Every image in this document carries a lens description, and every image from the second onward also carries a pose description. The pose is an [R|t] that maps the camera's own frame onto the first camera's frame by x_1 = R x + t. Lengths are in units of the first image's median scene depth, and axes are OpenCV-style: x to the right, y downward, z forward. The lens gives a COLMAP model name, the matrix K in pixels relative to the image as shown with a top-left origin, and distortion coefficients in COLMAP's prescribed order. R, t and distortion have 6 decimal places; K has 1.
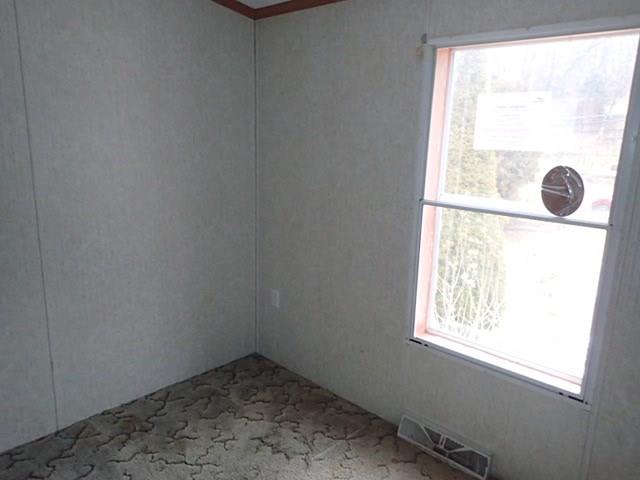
lens RADIAL K [[486.1, 0, 320.0], [0, 486.1, 240.0], [0, 0, 1]] dist [-0.008159, -0.006534]
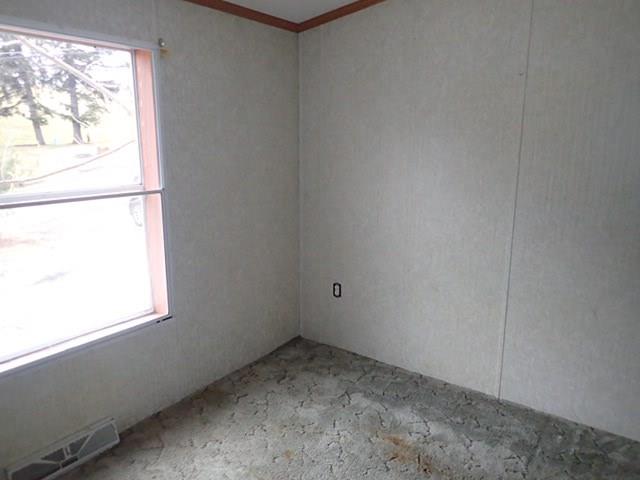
lens RADIAL K [[473.2, 0, 320.0], [0, 473.2, 240.0], [0, 0, 1]] dist [0.005090, -0.007575]
pose [[-0.127643, -0.237080, 0.963068, -0.632072], [0.214304, 0.941481, 0.260169, -0.113727], [-0.968391, 0.239598, -0.069366, 0.509928]]
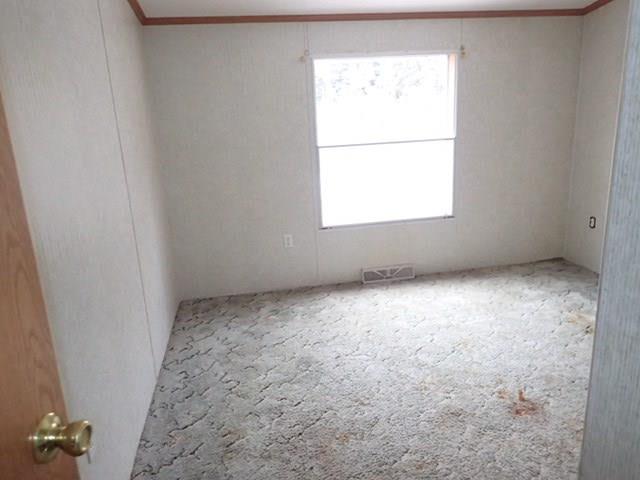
lens RADIAL K [[473.2, 0, 320.0], [0, 473.2, 240.0], [0, 0, 1]] dist [0.005090, -0.007575]
pose [[0.594473, -0.271065, 0.757051, -1.299165], [0.244161, 0.957868, 0.151241, -0.042186], [-0.766151, 0.094933, 0.635610, 0.039666]]
